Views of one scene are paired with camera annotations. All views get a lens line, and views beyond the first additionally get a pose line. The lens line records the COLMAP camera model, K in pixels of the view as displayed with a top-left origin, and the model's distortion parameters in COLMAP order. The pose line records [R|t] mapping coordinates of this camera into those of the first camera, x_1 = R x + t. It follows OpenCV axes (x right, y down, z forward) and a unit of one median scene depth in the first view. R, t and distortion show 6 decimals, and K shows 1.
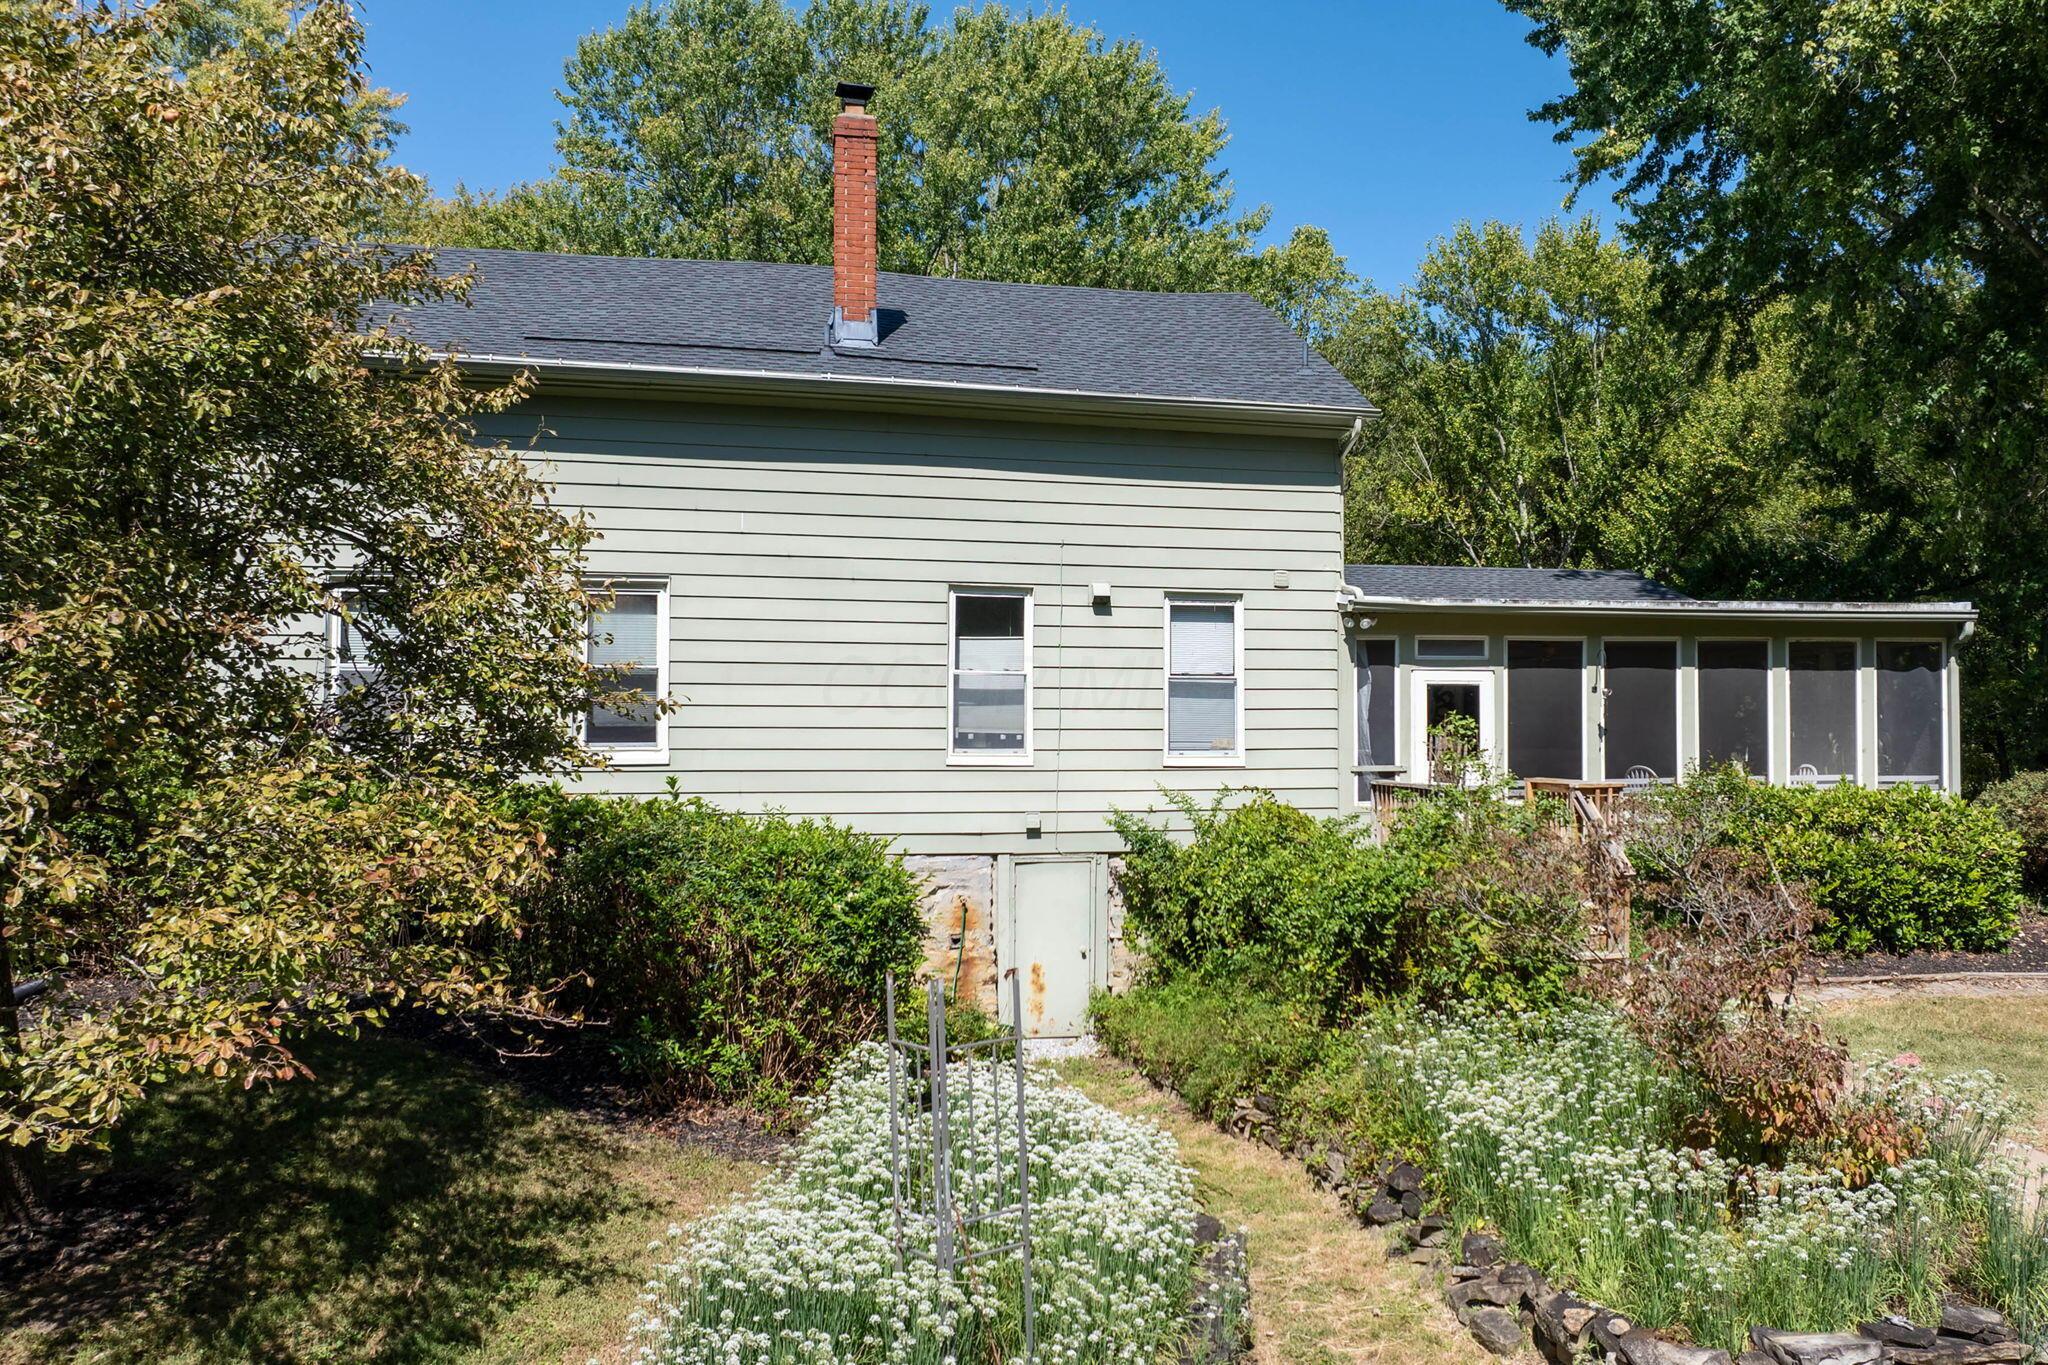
lens RADIAL K [[1665.0, 0, 993.1], [0, 1665.0, 680.9], [0, 0, 1]] dist [-0.006823, 0.007106]
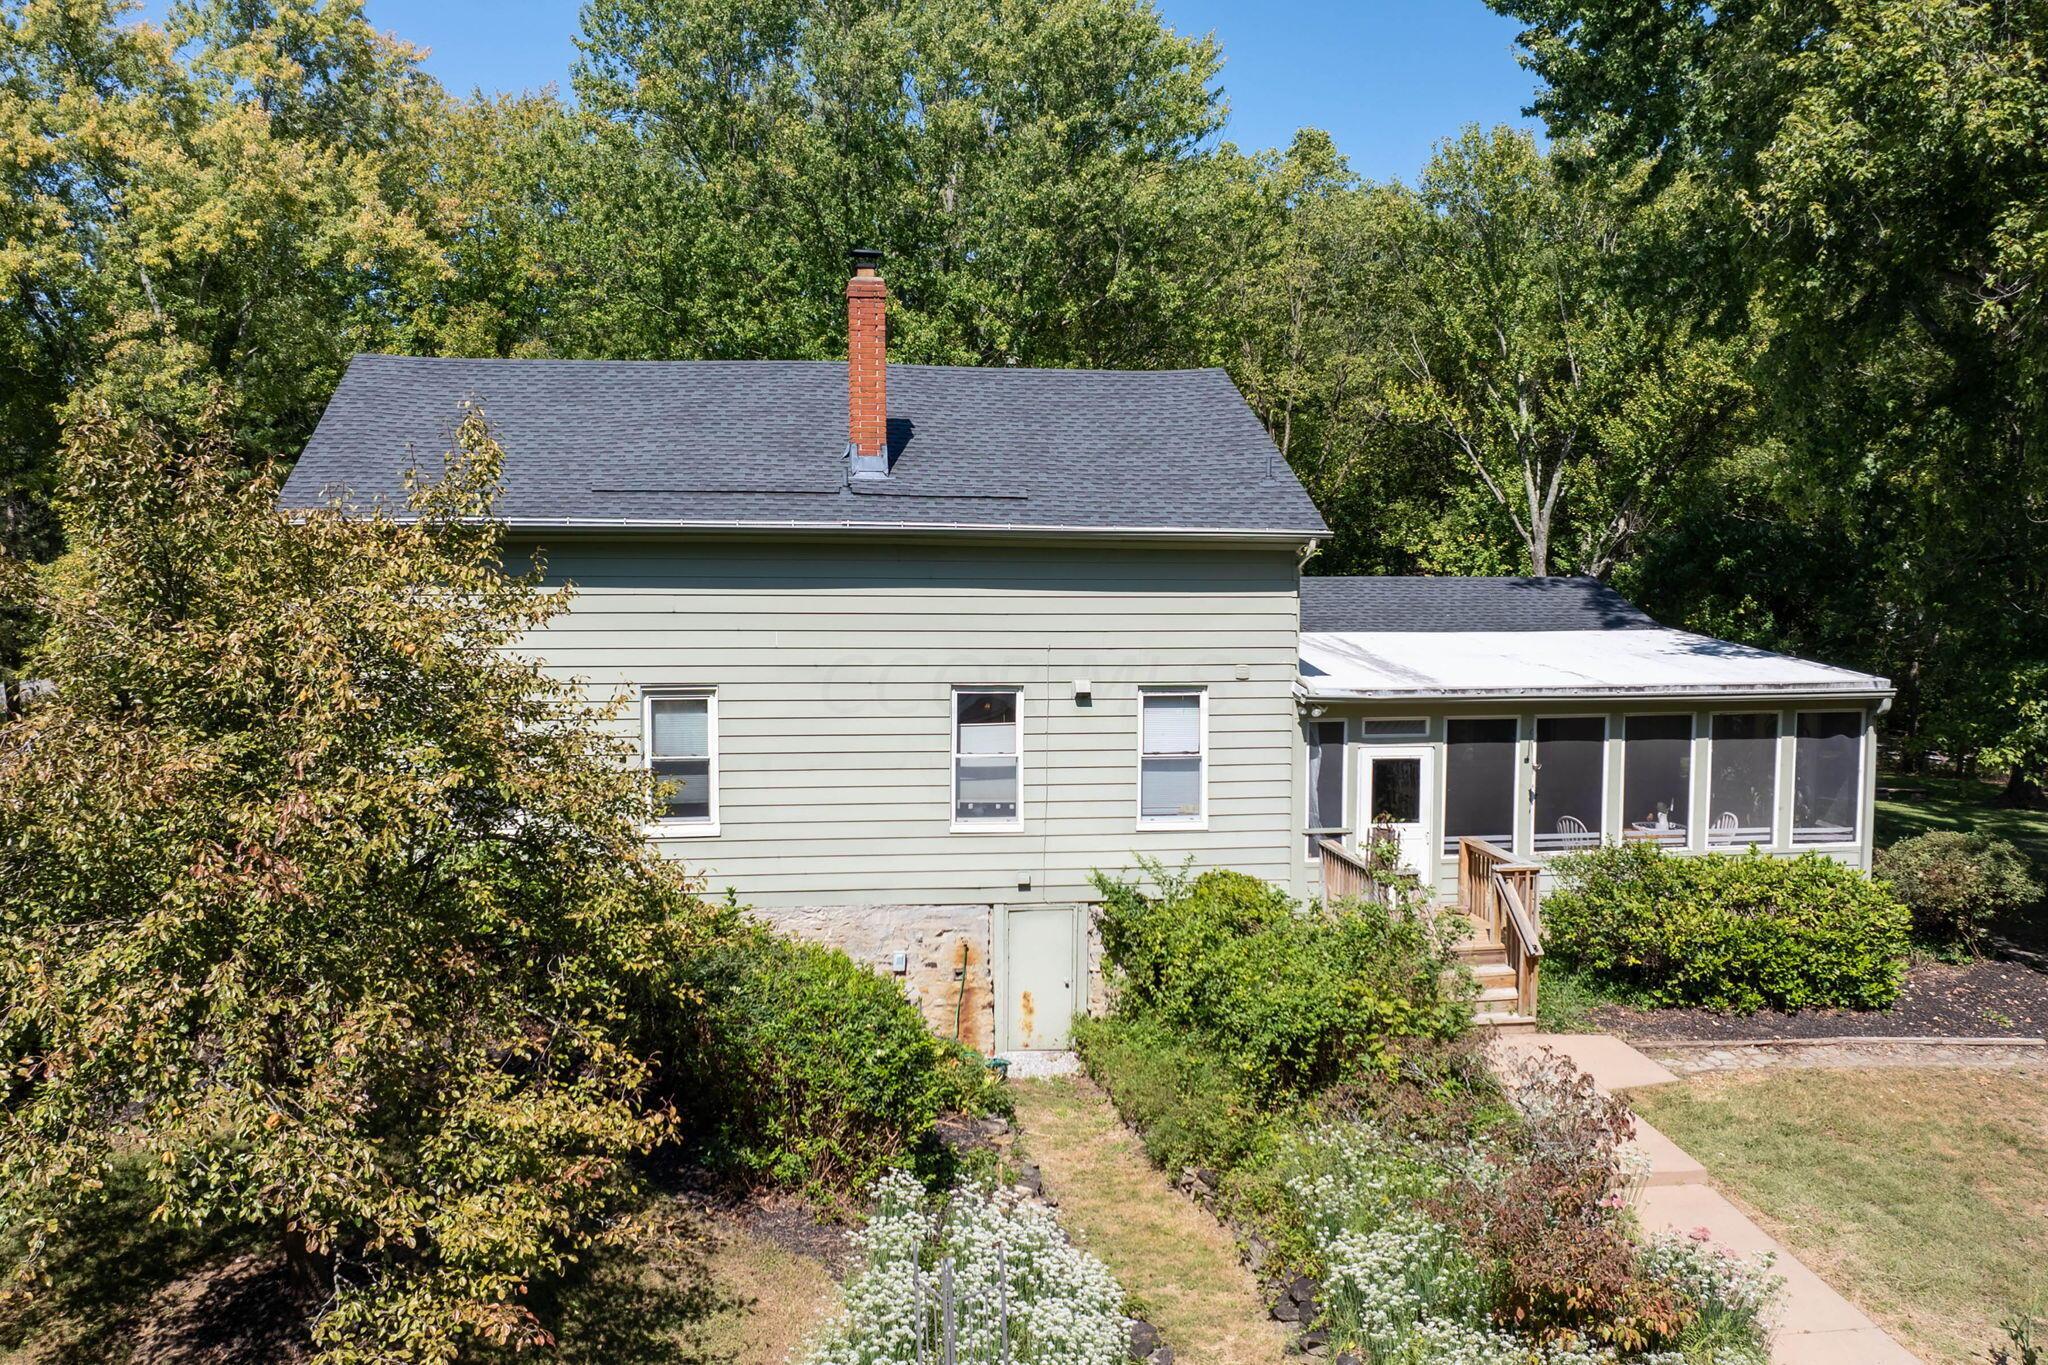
lens RADIAL K [[1669.3, 0, 802.6], [0, 1669.3, 681.4], [0, 0, 1]] dist [-0.002754, 0.002993]
pose [[0.993443, -0.002397, -0.114305, 0.003751], [0.017690, 0.990963, 0.132962, -0.214135], [0.112954, -0.134112, 0.984508, -0.166611]]
